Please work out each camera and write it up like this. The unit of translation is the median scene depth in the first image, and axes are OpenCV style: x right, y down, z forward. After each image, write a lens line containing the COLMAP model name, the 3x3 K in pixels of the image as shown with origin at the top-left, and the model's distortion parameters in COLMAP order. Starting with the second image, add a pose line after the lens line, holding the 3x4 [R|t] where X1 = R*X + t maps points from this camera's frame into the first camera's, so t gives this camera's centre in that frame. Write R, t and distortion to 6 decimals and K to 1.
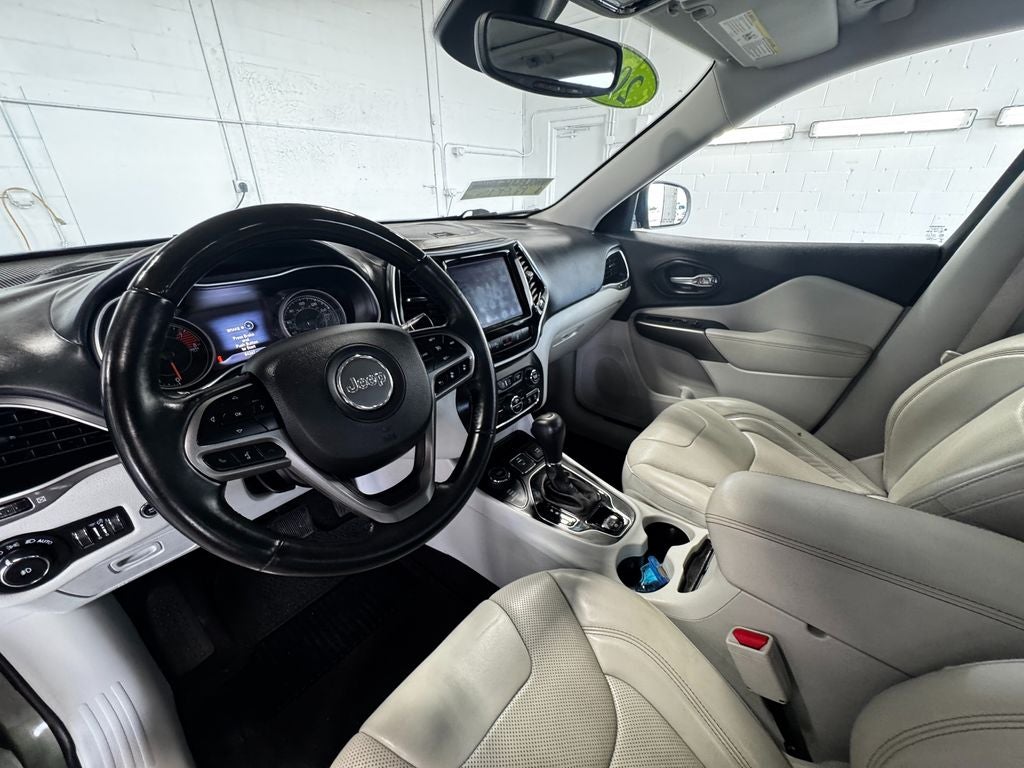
lens RADIAL K [[411.2, 0, 513.6], [0, 411.2, 386.0], [0, 0, 1]] dist [-0.002357, -0.000183]
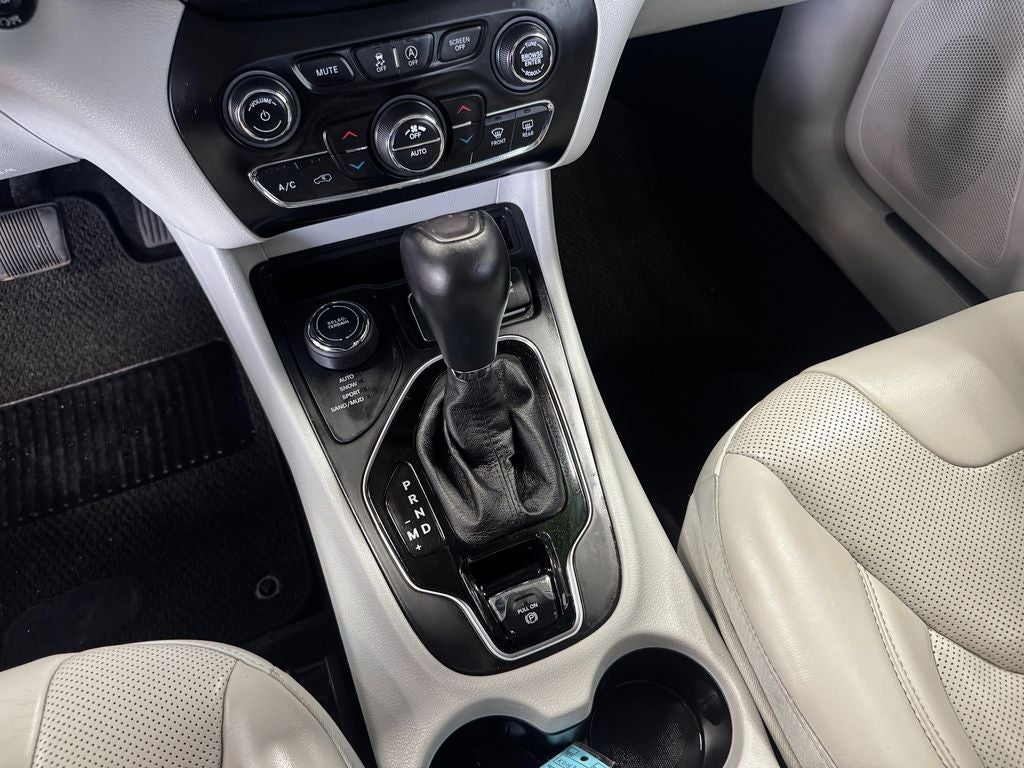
lens RADIAL K [[756.4, 0, 499.7], [0, 756.4, 383.7], [0, 0, 1]] dist [0.027725, -0.003960]
pose [[0.870919, 0.394884, -0.292518, 0.236728], [-0.212044, 0.838945, 0.501208, -0.079639], [0.443325, -0.374485, 0.814386, 0.409762]]
